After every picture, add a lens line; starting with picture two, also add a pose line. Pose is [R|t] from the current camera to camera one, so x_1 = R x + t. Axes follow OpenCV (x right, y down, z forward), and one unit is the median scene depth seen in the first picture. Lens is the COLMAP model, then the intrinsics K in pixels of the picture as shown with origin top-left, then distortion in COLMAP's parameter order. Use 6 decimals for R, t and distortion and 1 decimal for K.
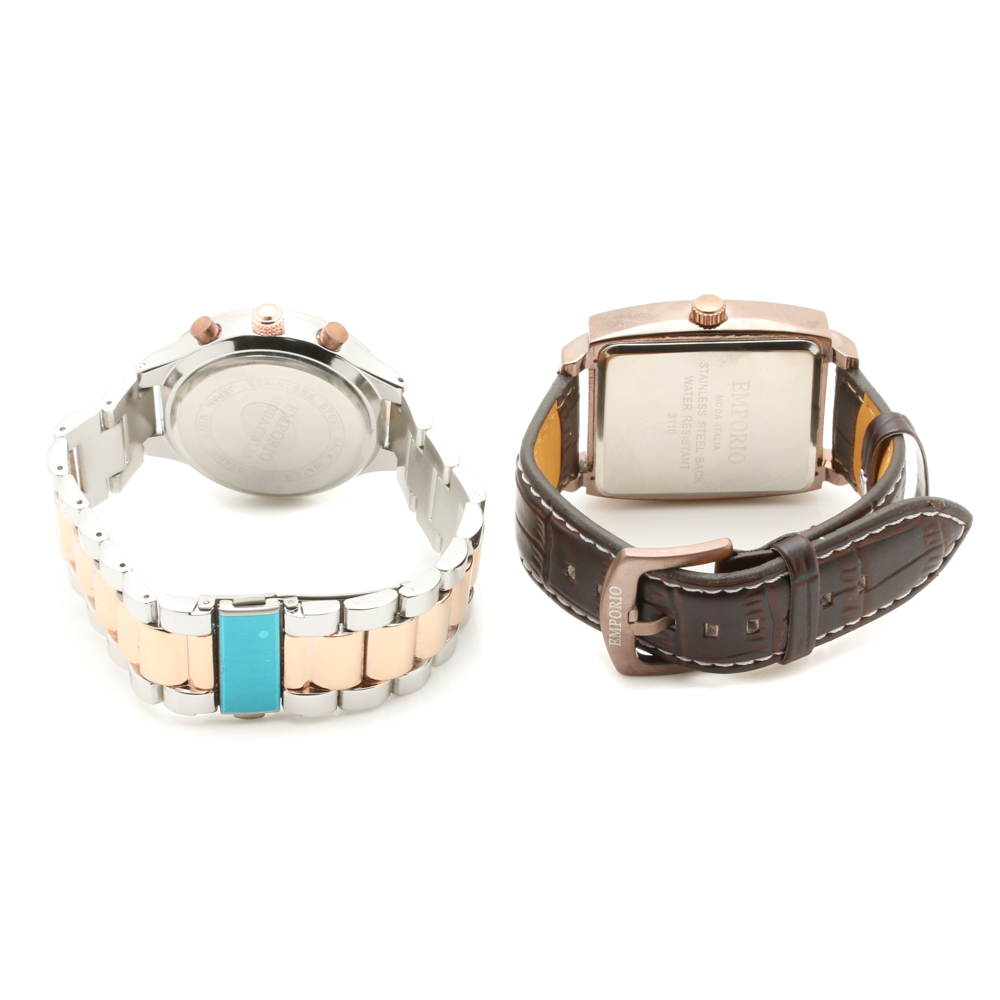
lens RADIAL K [[5531.8, 0, 500.0], [0, 5531.8, 500.0], [0, 0, 1]] dist [0.090622, -16.138427]
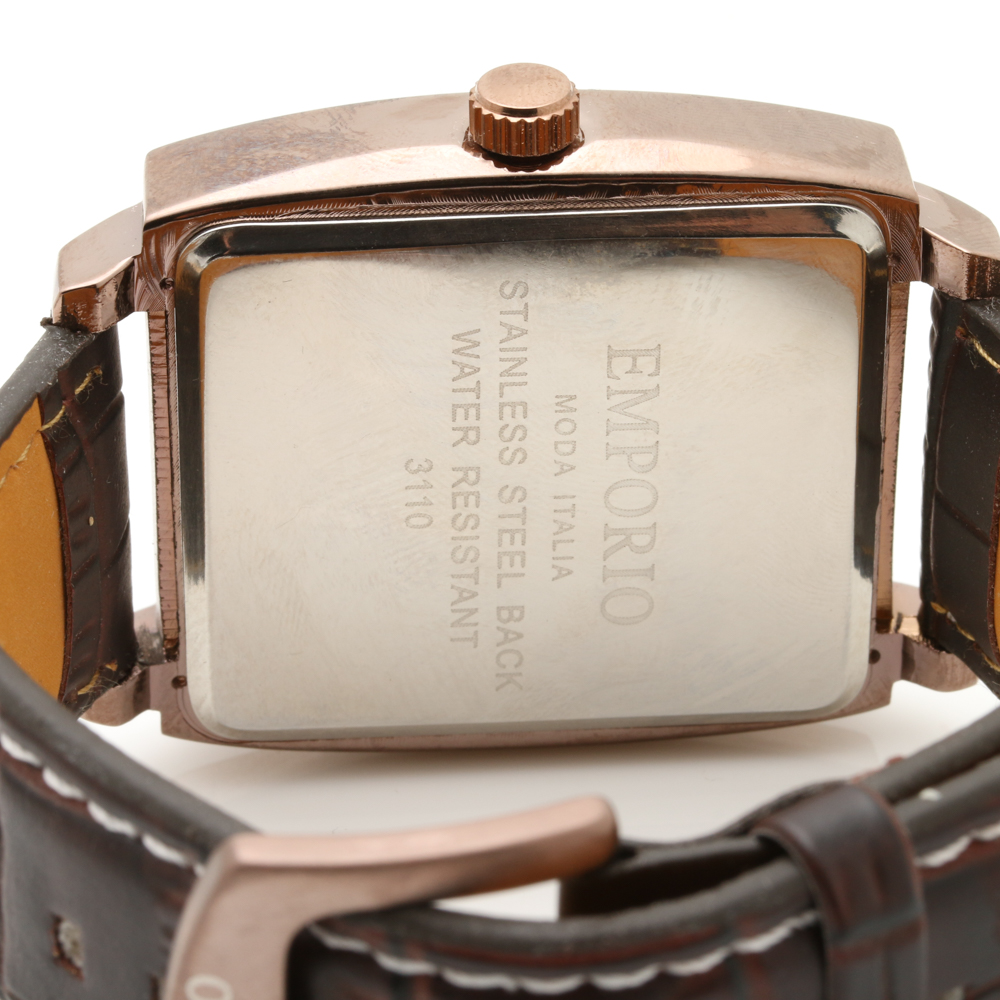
lens RADIAL K [[5531.8, 0, 500.0], [0, 5531.8, 500.0], [0, 0, 1]] dist [0.090622, -16.138427]
pose [[0.999580, -0.019407, 0.021499, 0.029106], [0.021784, 0.992949, -0.116527, 0.023761], [-0.019086, 0.116947, 0.992955, 0.690284]]
